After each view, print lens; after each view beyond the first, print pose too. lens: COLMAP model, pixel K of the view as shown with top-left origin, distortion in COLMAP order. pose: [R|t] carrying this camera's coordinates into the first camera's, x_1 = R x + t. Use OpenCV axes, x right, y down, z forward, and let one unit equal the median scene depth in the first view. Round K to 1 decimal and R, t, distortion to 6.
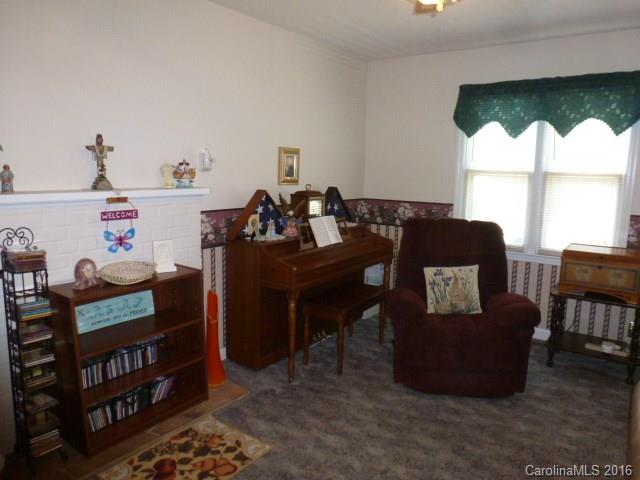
lens RADIAL K [[452.8, 0, 320.9], [0, 452.8, 238.2], [0, 0, 1]] dist [-0.047992, 0.003417]
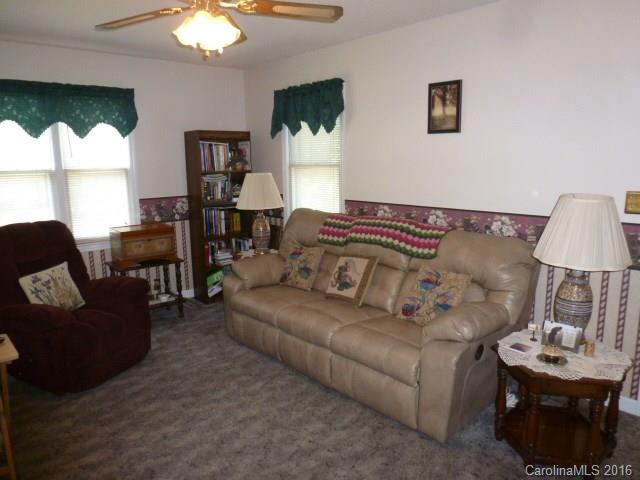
lens RADIAL K [[452.8, 0, 321.0], [0, 452.8, 240.9], [0, 0, 1]] dist [-0.047992, 0.003417]
pose [[0.230908, -0.188088, 0.954623, -0.479173], [0.162265, 0.974841, 0.152822, -0.048649], [-0.959350, 0.119614, 0.255618, 0.163921]]
